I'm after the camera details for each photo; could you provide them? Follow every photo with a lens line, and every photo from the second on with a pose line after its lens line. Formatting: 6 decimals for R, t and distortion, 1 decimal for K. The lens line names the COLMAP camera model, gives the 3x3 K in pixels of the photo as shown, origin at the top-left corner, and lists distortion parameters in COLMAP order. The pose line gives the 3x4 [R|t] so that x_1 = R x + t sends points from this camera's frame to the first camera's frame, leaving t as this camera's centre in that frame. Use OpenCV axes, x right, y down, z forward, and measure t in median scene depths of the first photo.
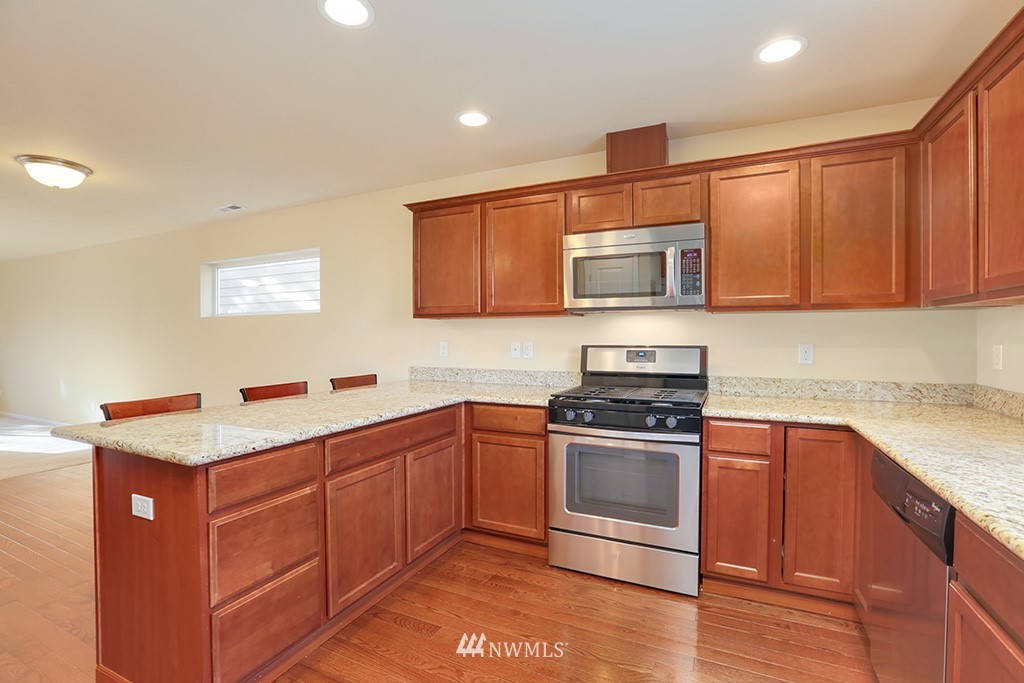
lens RADIAL K [[466.0, 0, 510.1], [0, 466.0, 337.3], [0, 0, 1]] dist [-0.029078, 0.006356]
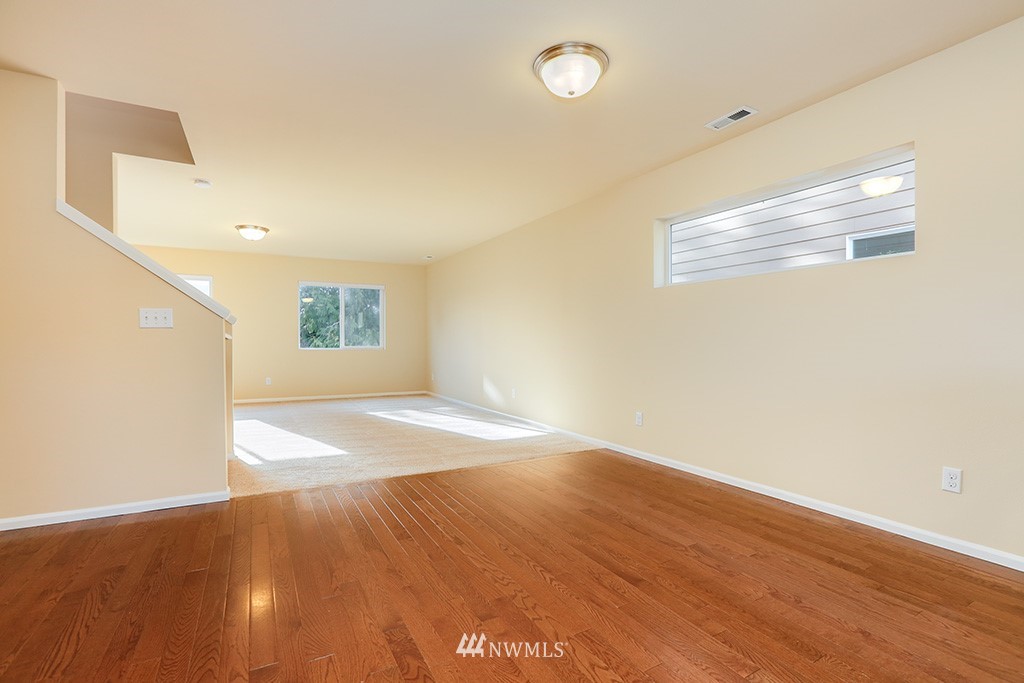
lens RADIAL K [[466.0, 0, 501.7], [0, 466.0, 347.0], [0, 0, 1]] dist [-0.029078, 0.006356]
pose [[0.805843, 0.003402, -0.592120, -0.603040], [-0.000631, 0.999988, 0.004886, 0.080970], [0.592130, -0.003564, 0.805835, 0.291927]]
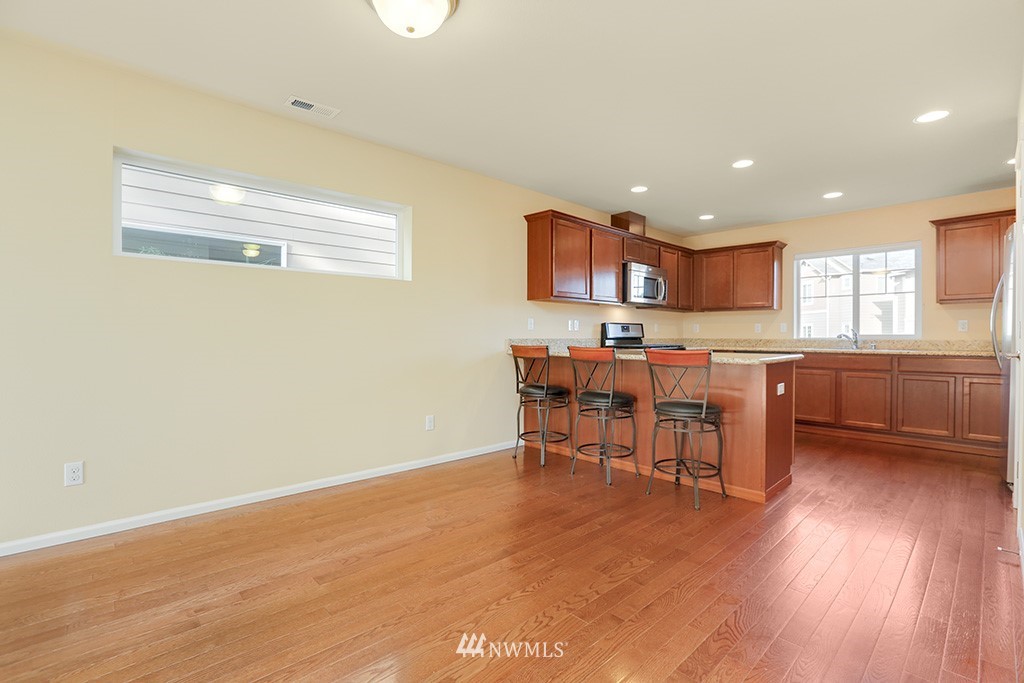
lens RADIAL K [[466.0, 0, 515.4], [0, 466.0, 343.9], [0, 0, 1]] dist [-0.029078, 0.006356]
pose [[0.364188, -0.015883, 0.931190, -1.499551], [-0.002934, 0.999830, 0.018202, 0.062204], [-0.931321, -0.009361, 0.364080, 0.635064]]
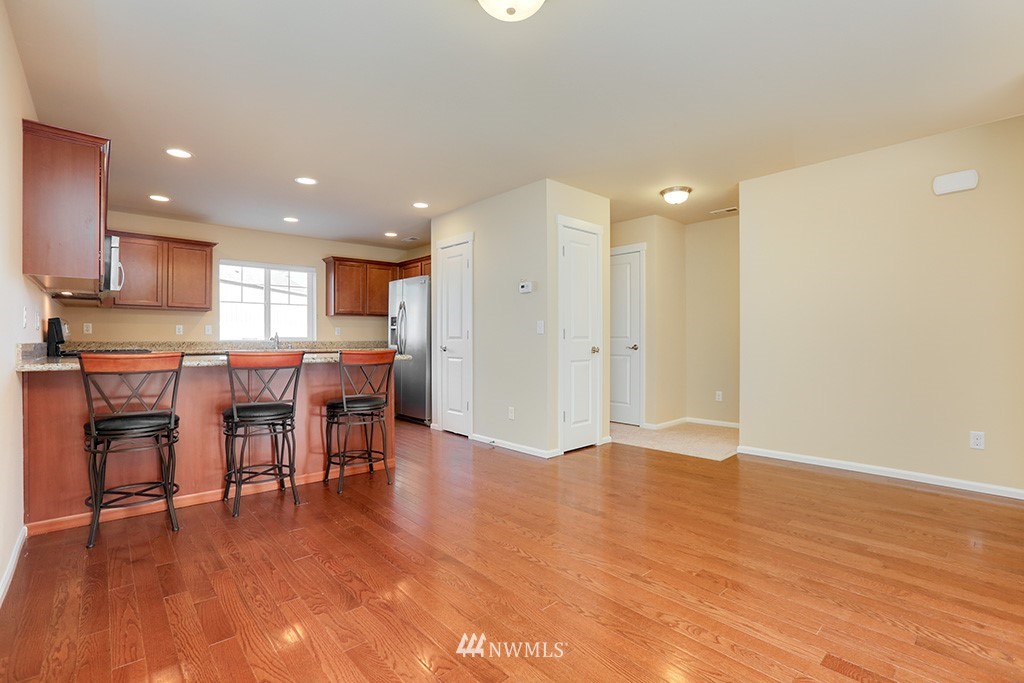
lens RADIAL K [[466.0, 0, 506.4], [0, 466.0, 338.6], [0, 0, 1]] dist [-0.029078, 0.006356]
pose [[-0.923618, 0.005088, 0.383282, -1.186585], [0.002534, 0.999971, -0.007168, 0.077367], [-0.383307, -0.005650, -0.923604, 1.524223]]
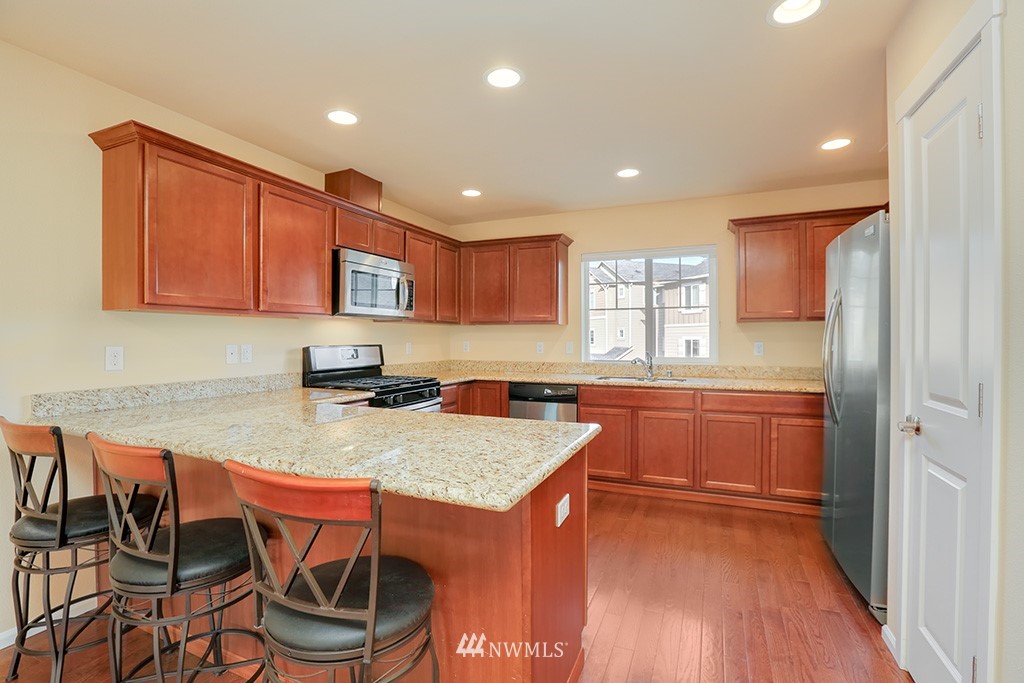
lens RADIAL K [[466.0, 0, 507.8], [0, 466.0, 345.3], [0, 0, 1]] dist [-0.029078, 0.006356]
pose [[-0.016295, -0.018750, 0.999691, -0.853249], [-0.000929, 0.999824, 0.018737, -0.005051], [-0.999867, -0.000624, -0.016309, 0.528684]]
